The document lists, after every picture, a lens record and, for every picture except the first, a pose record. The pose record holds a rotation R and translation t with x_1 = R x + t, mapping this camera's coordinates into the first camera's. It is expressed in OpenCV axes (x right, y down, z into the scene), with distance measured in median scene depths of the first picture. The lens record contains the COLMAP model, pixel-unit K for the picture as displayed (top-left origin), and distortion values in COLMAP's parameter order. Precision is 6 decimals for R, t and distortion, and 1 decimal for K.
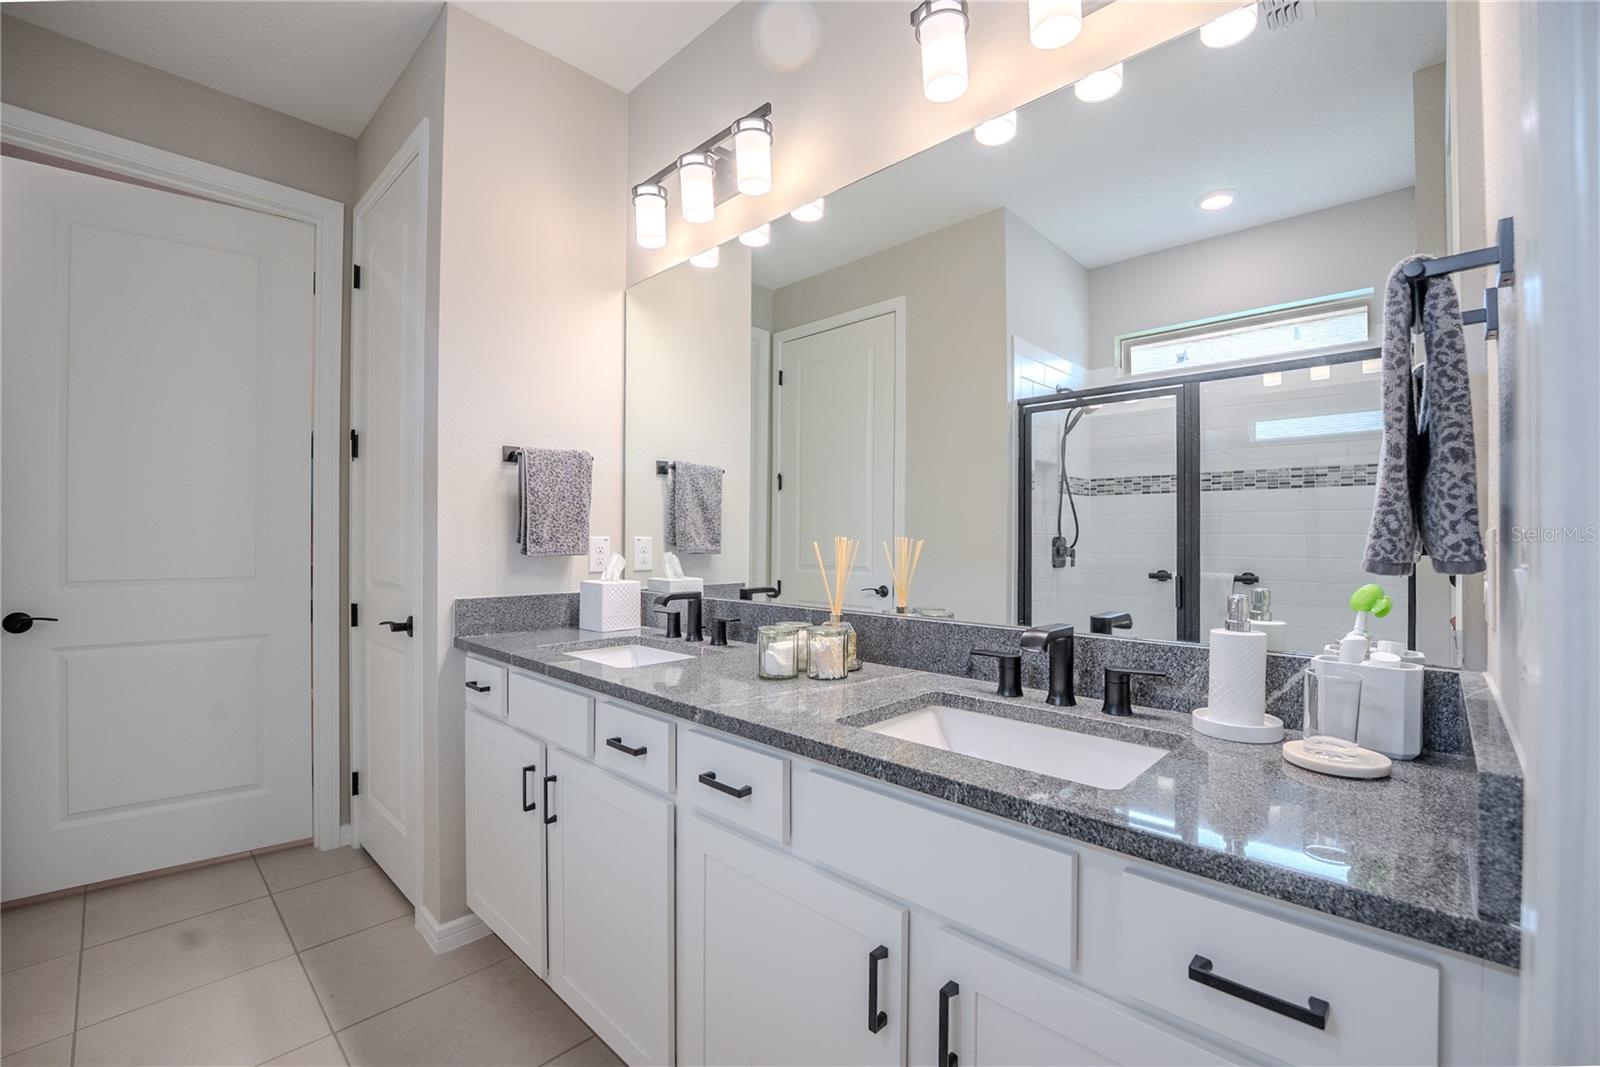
lens RADIAL K [[677.3, 0, 817.5], [0, 677.3, 539.4], [0, 0, 1]] dist [-0.027179, 0.000202]
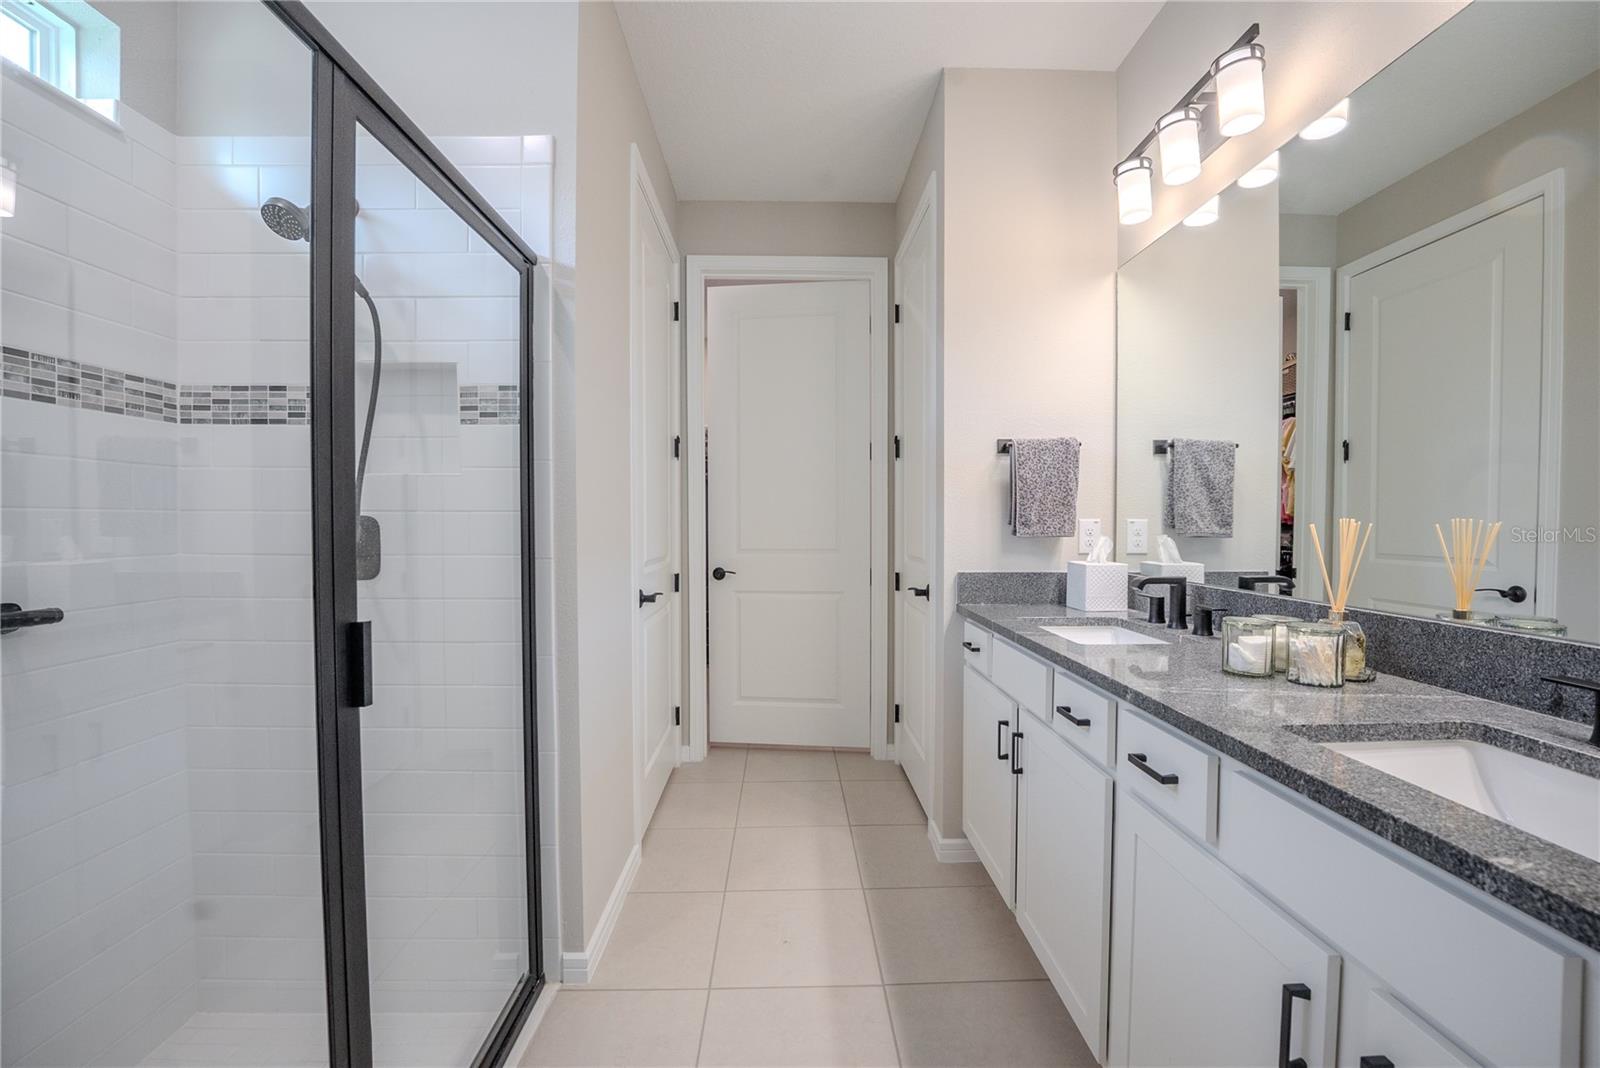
lens RADIAL K [[659.5, 0, 802.4], [0, 659.5, 537.9], [0, 0, 1]] dist [-0.035800, 0.006855]
pose [[0.707391, 0.014545, -0.706673, 0.102935], [0.002335, 0.999735, 0.022913, 0.000702], [0.706819, -0.017859, 0.707169, -0.021359]]
